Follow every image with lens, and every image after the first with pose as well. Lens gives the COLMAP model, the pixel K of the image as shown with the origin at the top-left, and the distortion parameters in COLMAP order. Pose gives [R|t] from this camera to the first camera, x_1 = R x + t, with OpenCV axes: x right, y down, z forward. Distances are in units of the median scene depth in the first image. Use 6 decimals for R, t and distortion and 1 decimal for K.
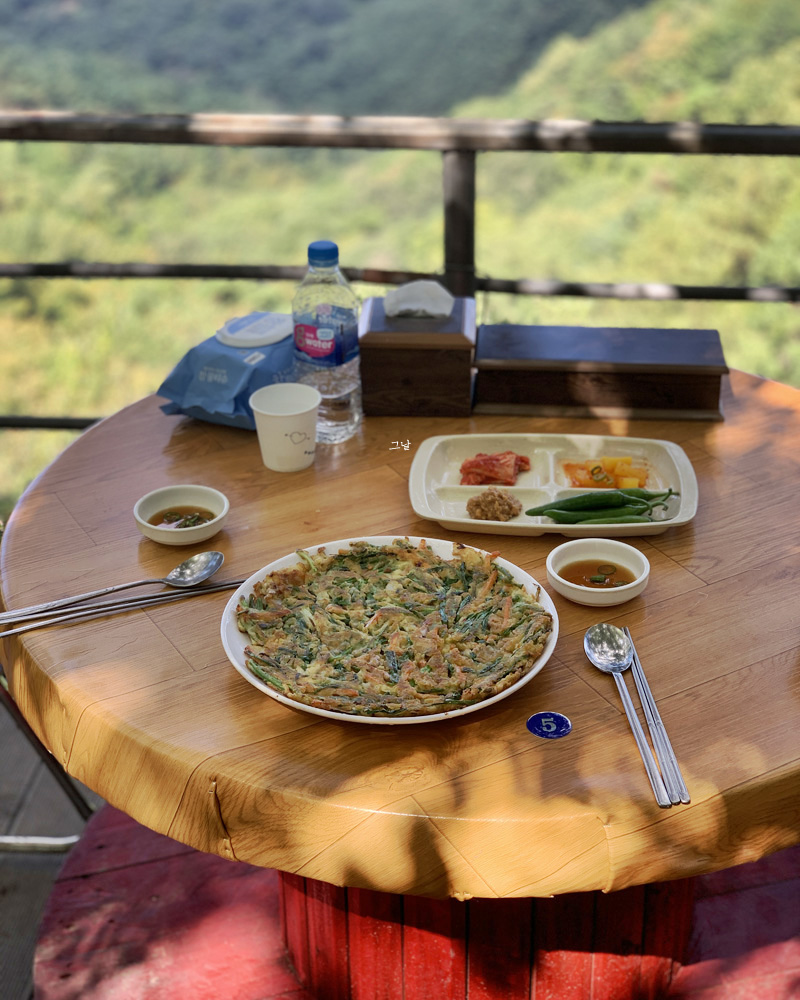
lens RADIAL K [[1671.4, 0, 400.0], [0, 1671.4, 500.0], [0, 0, 1]] dist [0.131489, 0.148908]
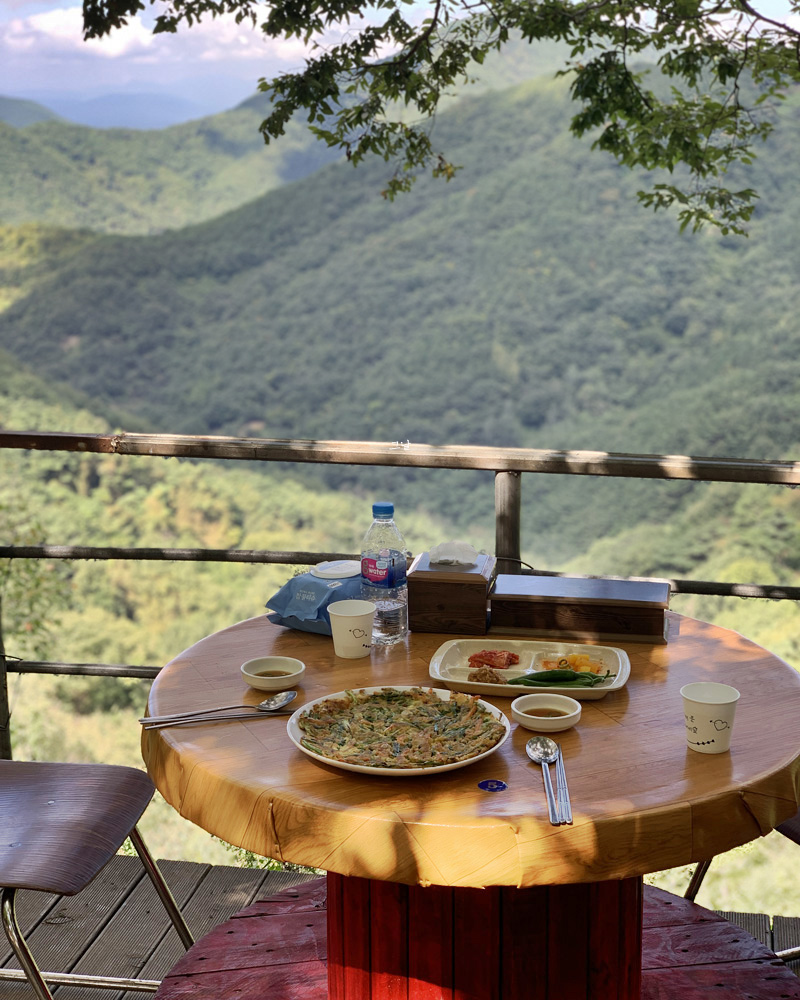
lens RADIAL K [[1671.4, 0, 400.0], [0, 1671.4, 500.0], [0, 0, 1]] dist [0.131489, 0.148908]
pose [[0.994502, 0.034056, -0.099021, 0.116589], [-0.057194, 0.968780, -0.241234, 0.202306], [0.087714, 0.245572, 0.965402, -0.430922]]
